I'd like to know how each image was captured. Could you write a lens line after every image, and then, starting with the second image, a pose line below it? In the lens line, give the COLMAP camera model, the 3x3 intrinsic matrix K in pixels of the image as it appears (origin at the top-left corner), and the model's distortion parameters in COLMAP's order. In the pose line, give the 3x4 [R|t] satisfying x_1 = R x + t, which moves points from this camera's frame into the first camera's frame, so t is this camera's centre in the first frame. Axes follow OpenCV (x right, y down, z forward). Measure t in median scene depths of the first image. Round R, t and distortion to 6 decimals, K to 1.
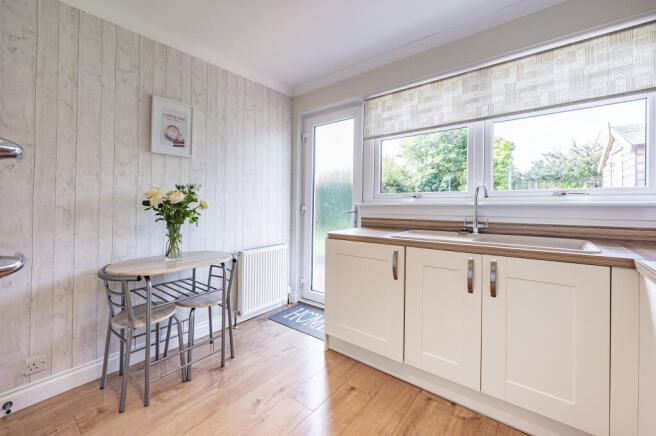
lens RADIAL K [[284.5, 0, 314.7], [0, 284.5, 185.8], [0, 0, 1]] dist [-0.000478, 0.000039]
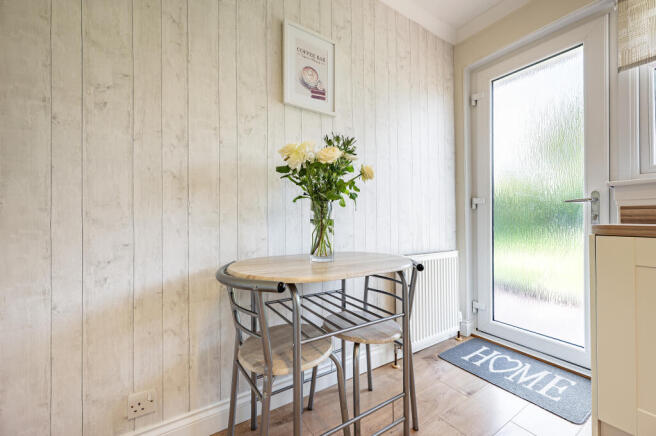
lens RADIAL K [[270.0, 0, 329.5], [0, 270.0, 215.0], [0, 0, 1]] dist [-0.000042, 0.000168]
pose [[0.955821, -0.000808, -0.293948, -0.302662], [0.011731, 0.999304, 0.035399, 0.137731], [0.293715, -0.037283, 0.955166, 0.436692]]
